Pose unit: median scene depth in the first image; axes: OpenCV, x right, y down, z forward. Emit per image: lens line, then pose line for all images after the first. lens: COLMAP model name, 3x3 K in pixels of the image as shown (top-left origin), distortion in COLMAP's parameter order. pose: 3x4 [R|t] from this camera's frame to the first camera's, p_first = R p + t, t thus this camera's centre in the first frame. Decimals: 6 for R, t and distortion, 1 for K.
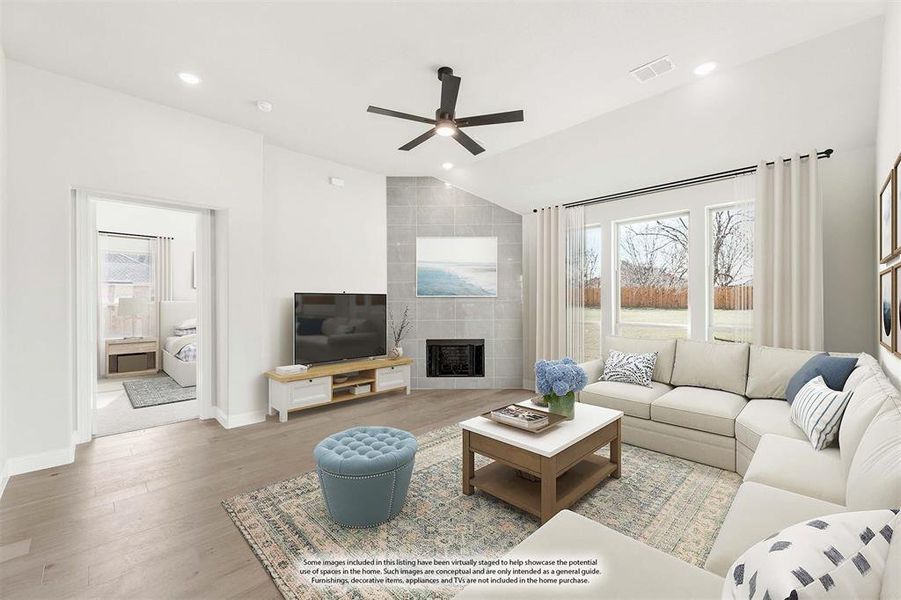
lens RADIAL K [[374.1, 0, 449.3], [0, 374.1, 301.5], [0, 0, 1]] dist [-0.002938, -0.000098]
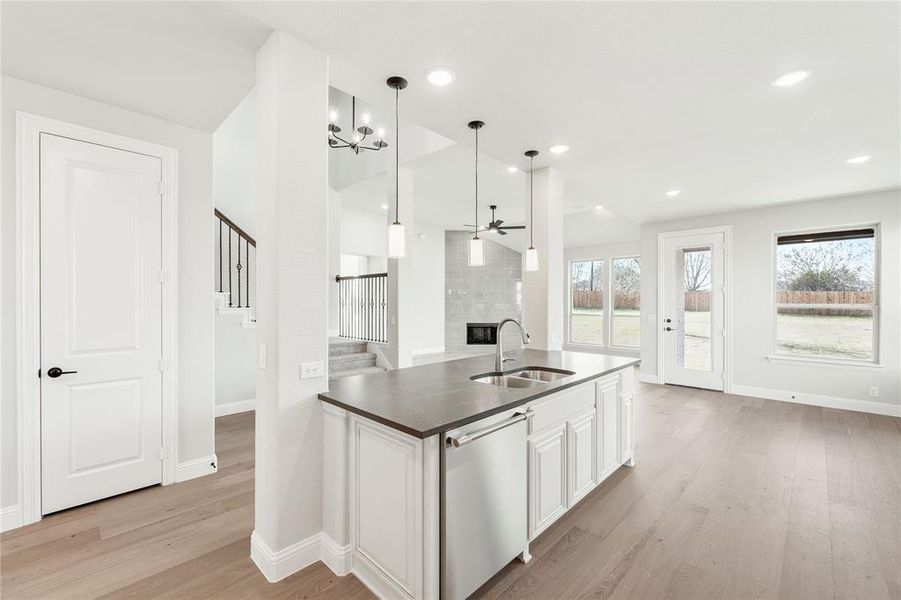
lens RADIAL K [[374.1, 0, 453.5], [0, 374.1, 302.1], [0, 0, 1]] dist [-0.002938, -0.000098]
pose [[0.999405, 0.009773, 0.033083, -0.184487], [-0.009792, 0.999952, 0.000413, 0.002971], [-0.033077, -0.000736, 0.999453, -0.760311]]
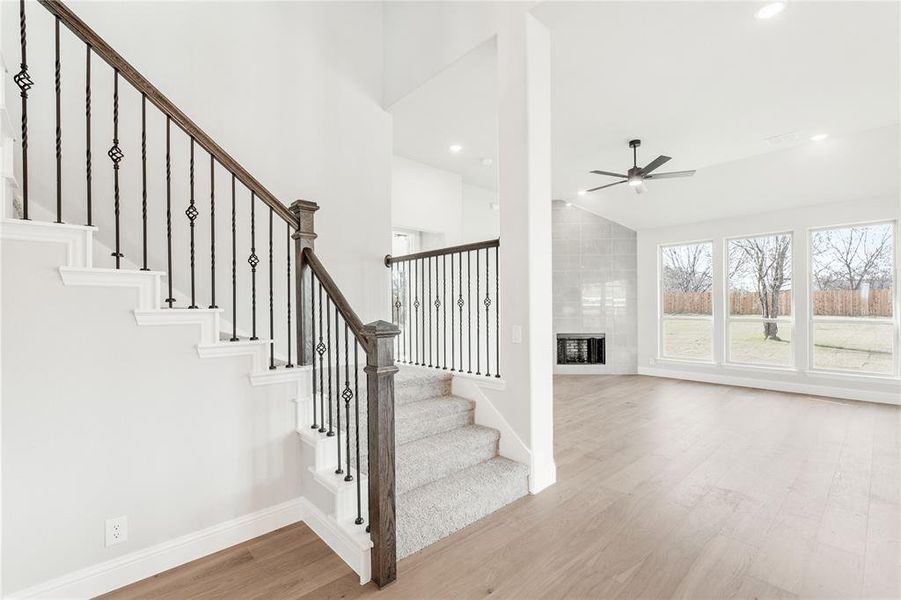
lens RADIAL K [[401.9, 0, 450.8], [0, 401.9, 306.2], [0, 0, 1]] dist [0.007161, -0.000550]
pose [[0.999468, 0.001405, -0.032583, -0.362952], [-0.001528, 0.999992, -0.003748, 0.017841], [0.032578, 0.003796, 0.999462, -0.320425]]
